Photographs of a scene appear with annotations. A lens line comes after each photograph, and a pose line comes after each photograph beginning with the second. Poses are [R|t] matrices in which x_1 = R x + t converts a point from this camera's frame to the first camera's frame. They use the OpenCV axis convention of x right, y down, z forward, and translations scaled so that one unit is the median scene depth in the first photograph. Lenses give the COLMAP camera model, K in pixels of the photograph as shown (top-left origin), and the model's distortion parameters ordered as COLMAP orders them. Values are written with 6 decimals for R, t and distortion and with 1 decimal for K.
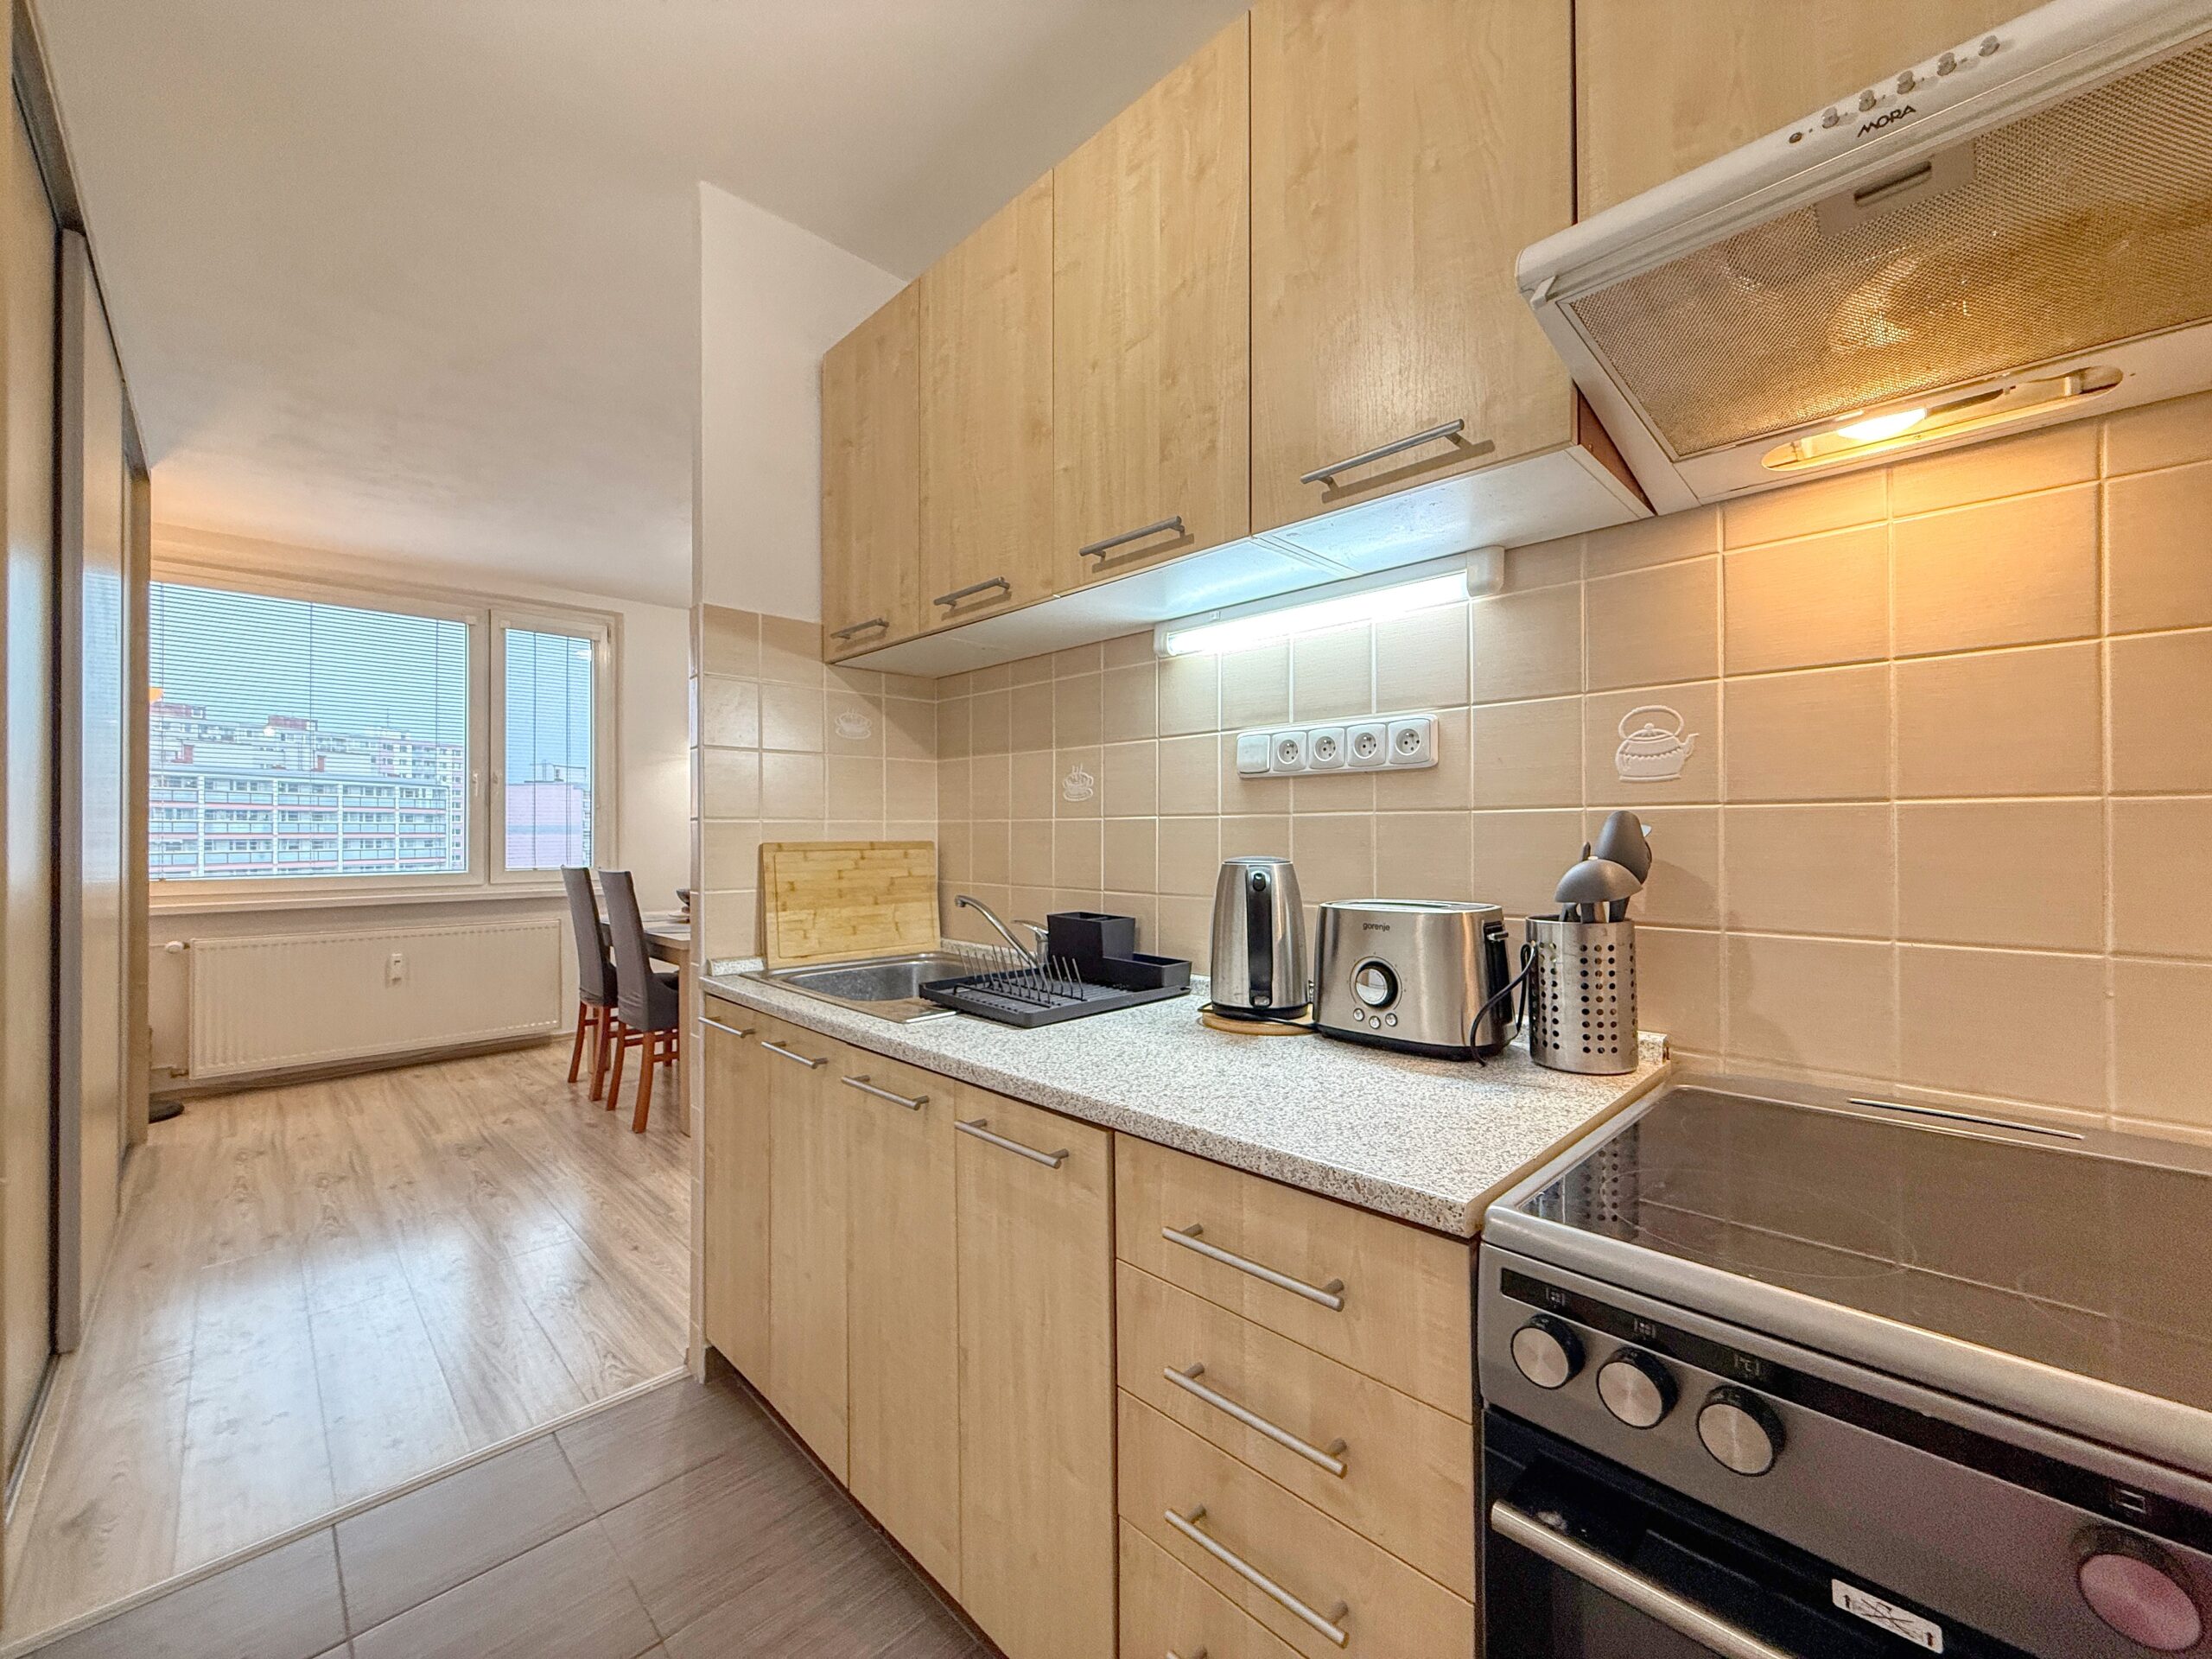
lens RADIAL K [[870.7, 0, 1106.0], [0, 870.7, 829.5], [0, 0, 1]] dist [0.000750, 0.000111]
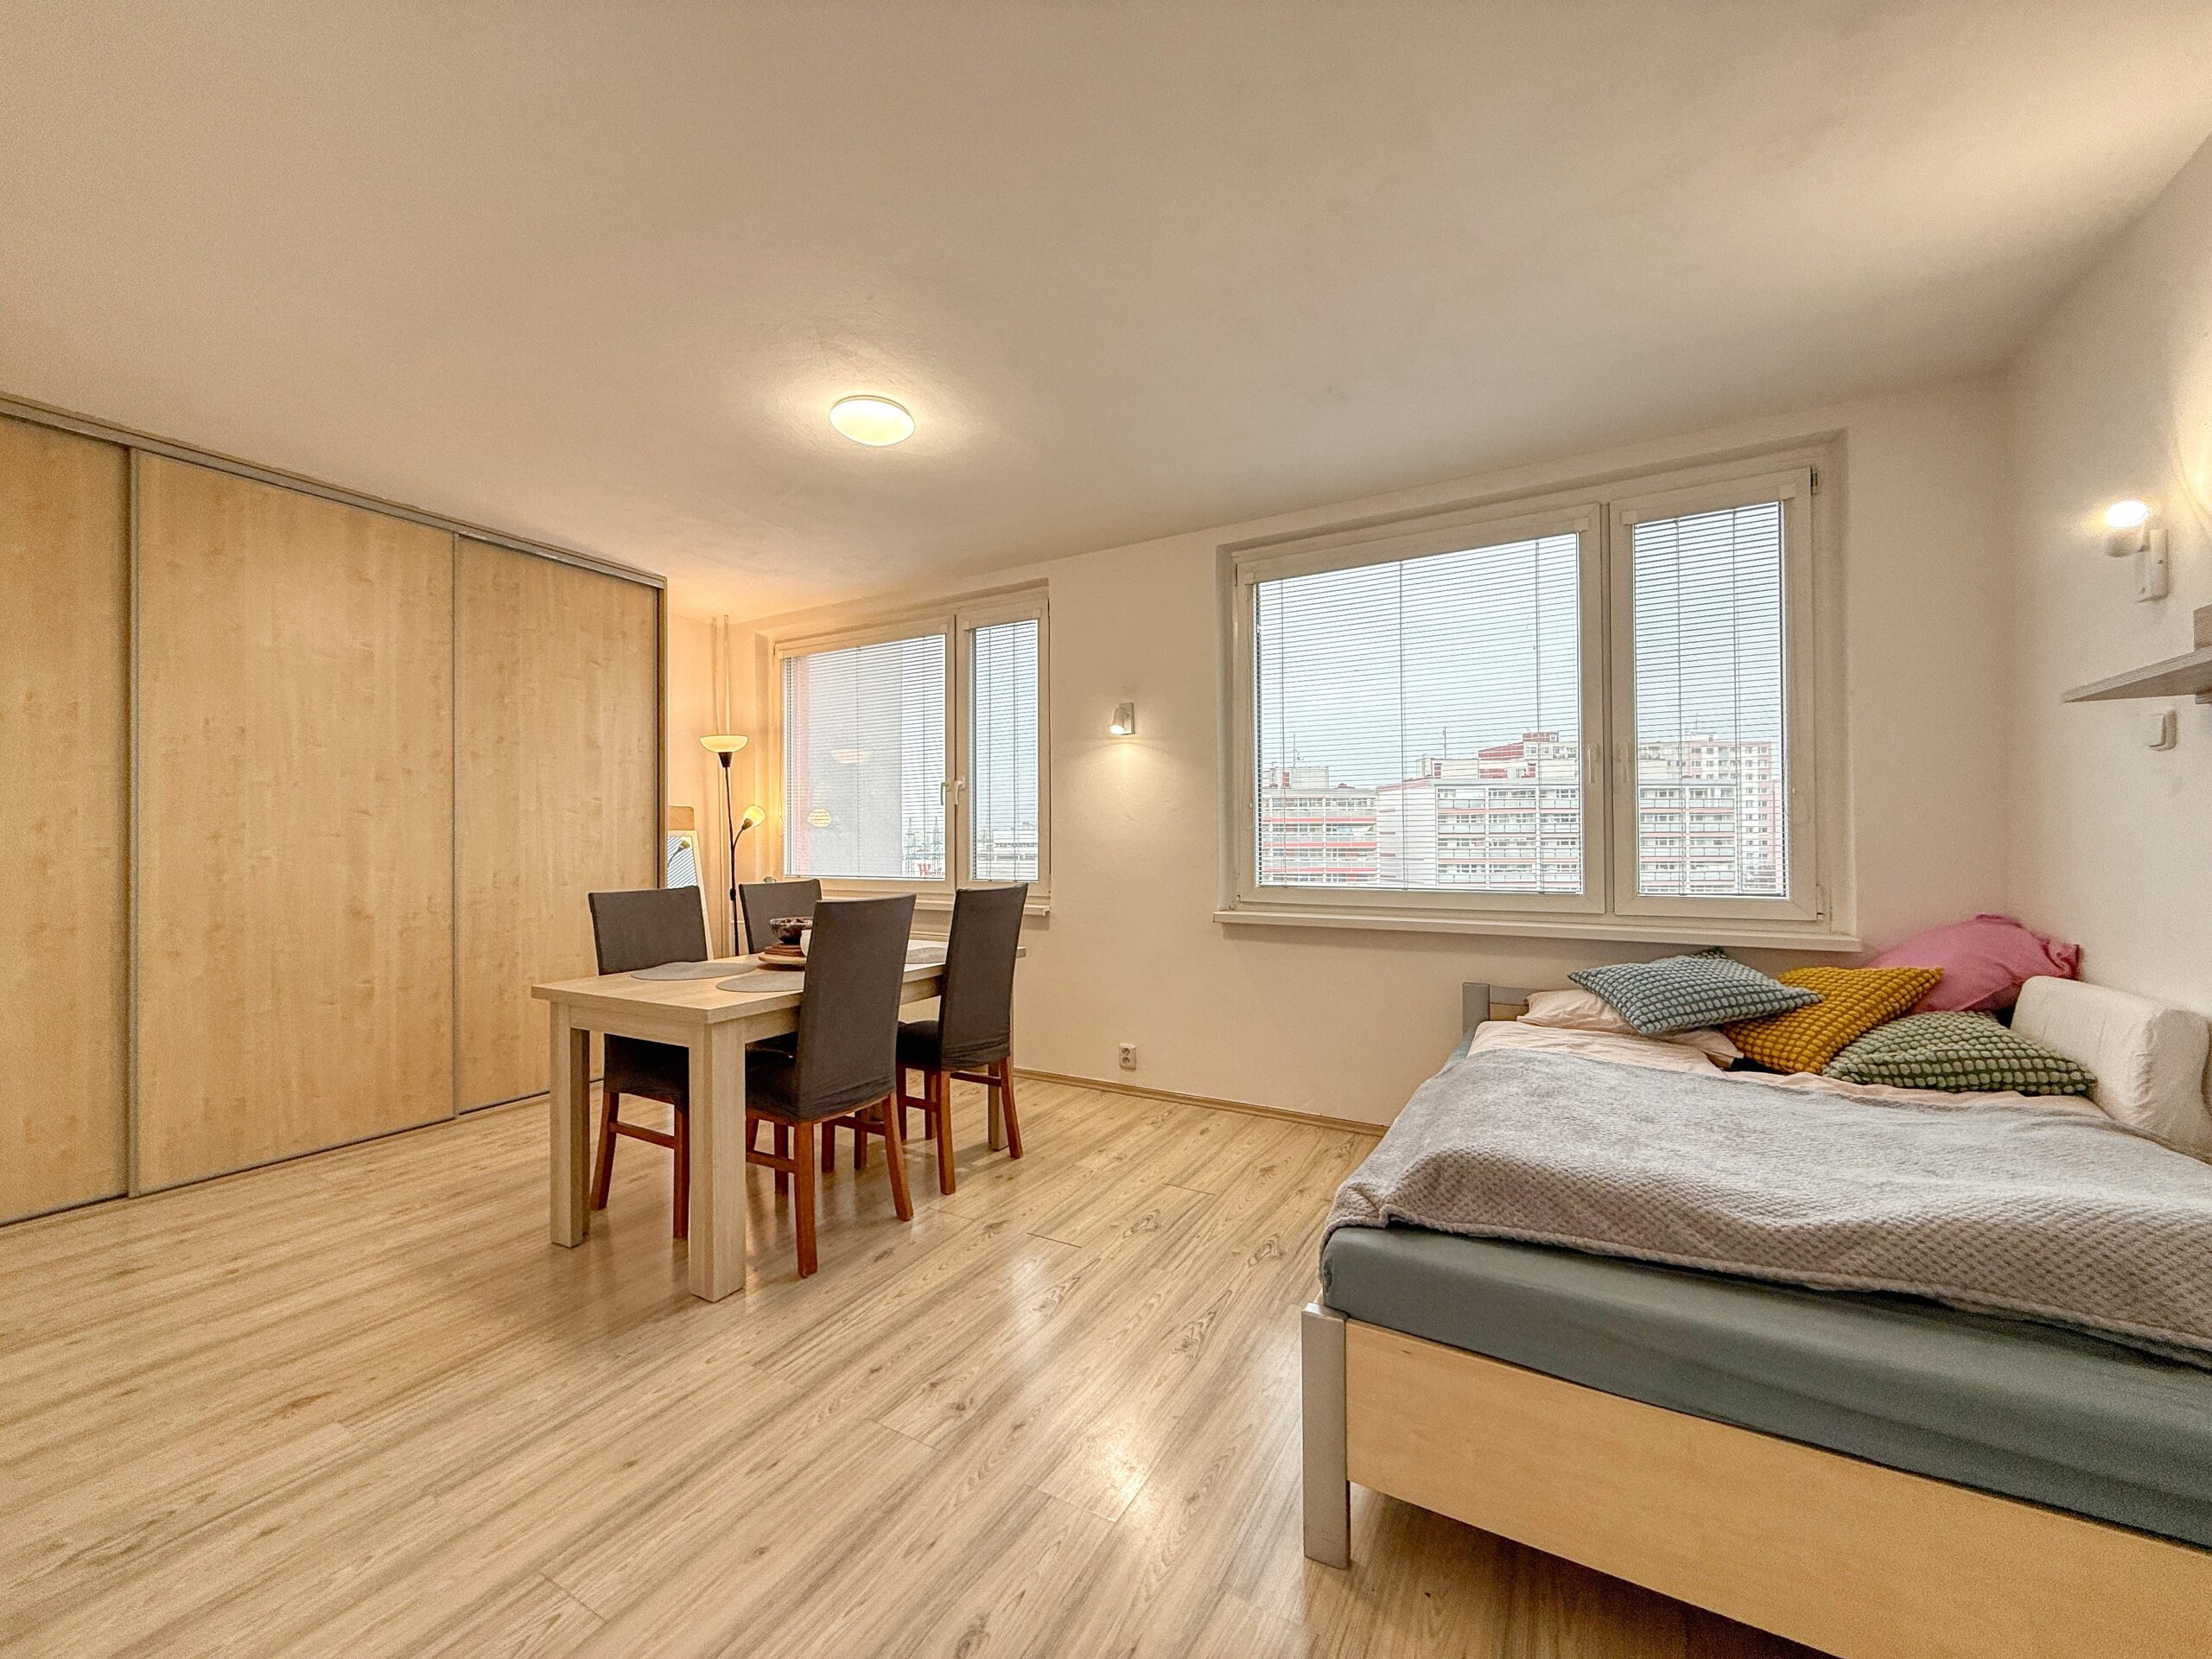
lens RADIAL K [[870.7, 0, 1106.0], [0, 870.7, 829.5], [0, 0, 1]] dist [0.000750, 0.000111]
pose [[0.271257, -0.012445, -0.962426, -0.861022], [0.013381, 0.999869, -0.009157, 0.020847], [0.962414, -0.010394, 0.271388, 2.331711]]
